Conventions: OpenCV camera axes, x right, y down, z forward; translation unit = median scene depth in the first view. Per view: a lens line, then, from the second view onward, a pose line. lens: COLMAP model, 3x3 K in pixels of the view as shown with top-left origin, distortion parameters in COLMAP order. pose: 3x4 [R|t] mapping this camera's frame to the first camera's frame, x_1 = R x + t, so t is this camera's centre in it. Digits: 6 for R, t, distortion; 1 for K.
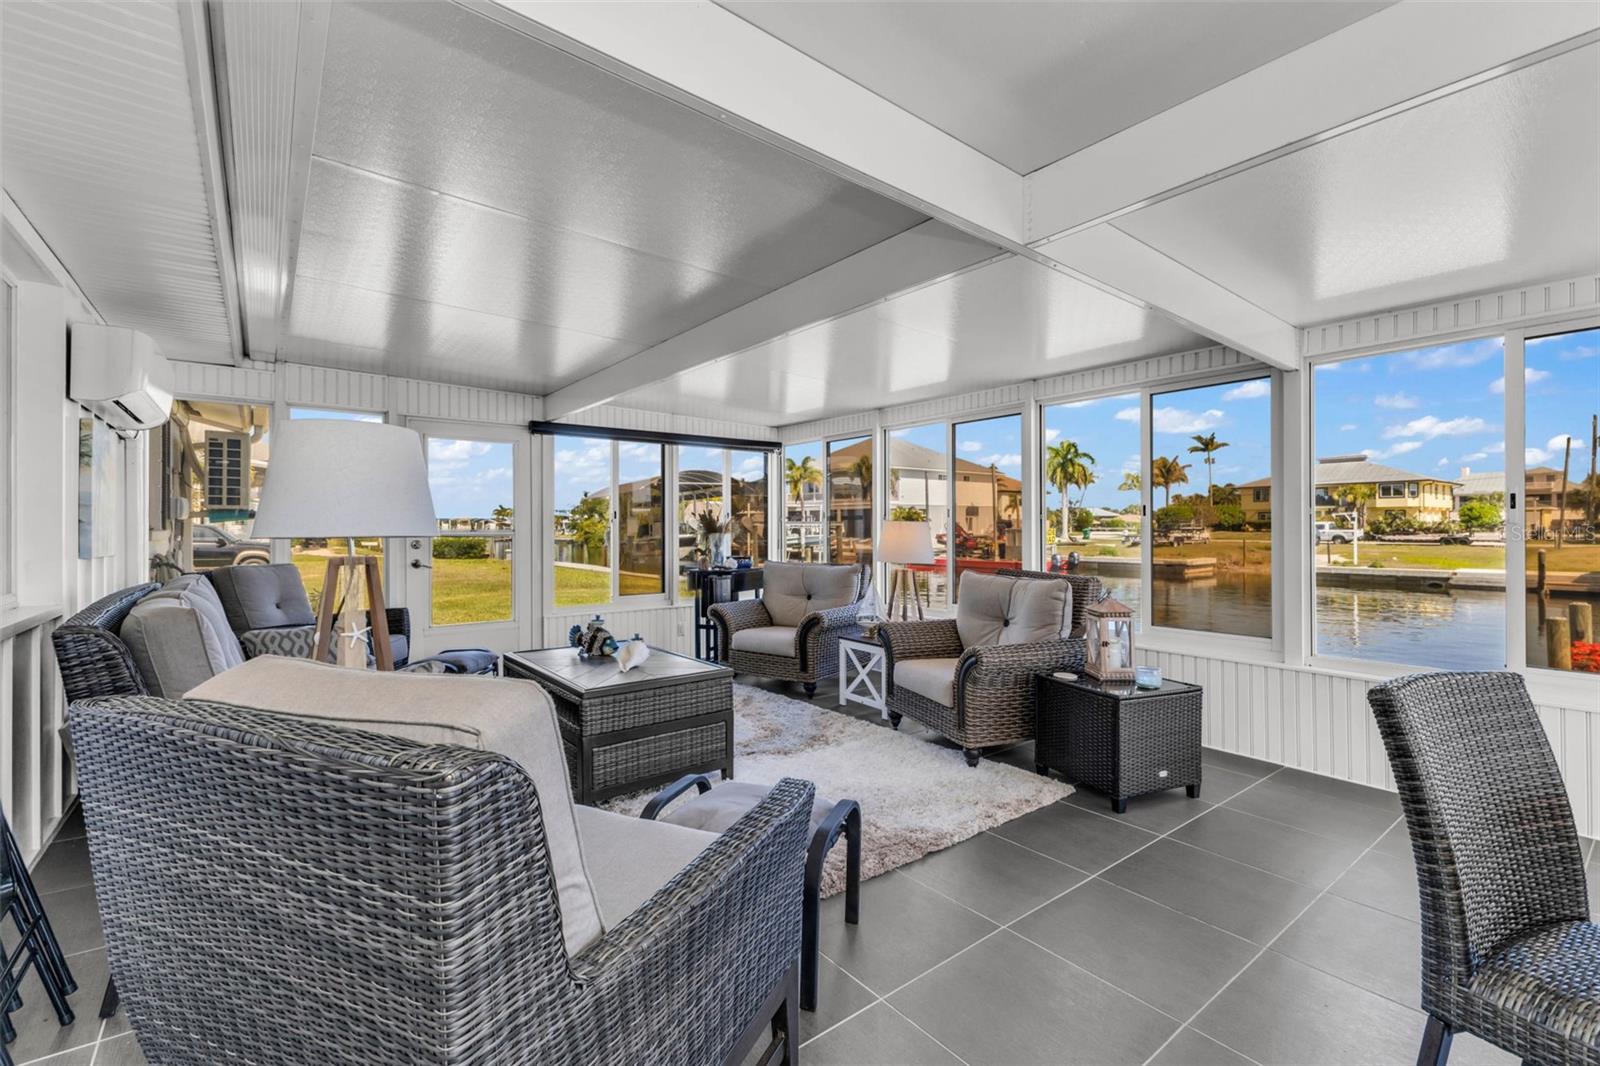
lens RADIAL K [[690.0, 0, 798.3], [0, 690.0, 531.4], [0, 0, 1]] dist [0.001483, 0.000027]
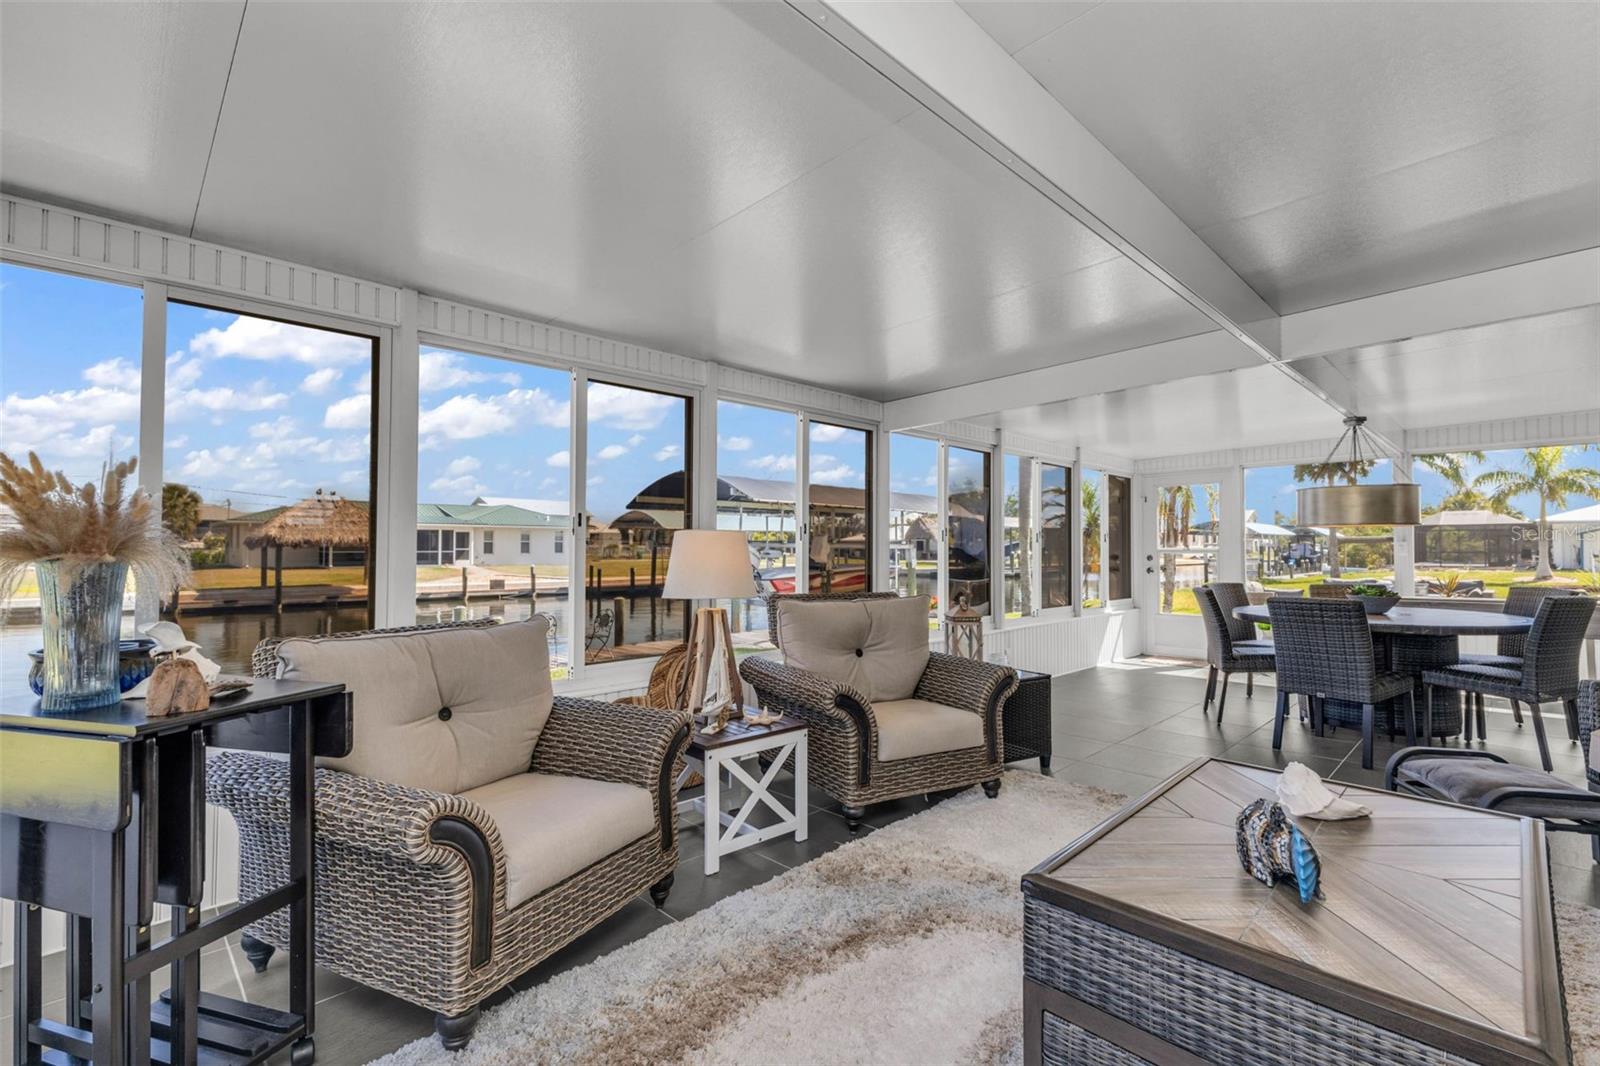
lens RADIAL K [[690.0, 0, 797.6], [0, 690.0, 541.1], [0, 0, 1]] dist [0.001483, 0.000027]
pose [[-0.104656, 0.014187, 0.994407, -0.479819], [-0.001035, 0.999896, -0.014374, 0.003656], [-0.994508, -0.002534, -0.104631, 0.999268]]
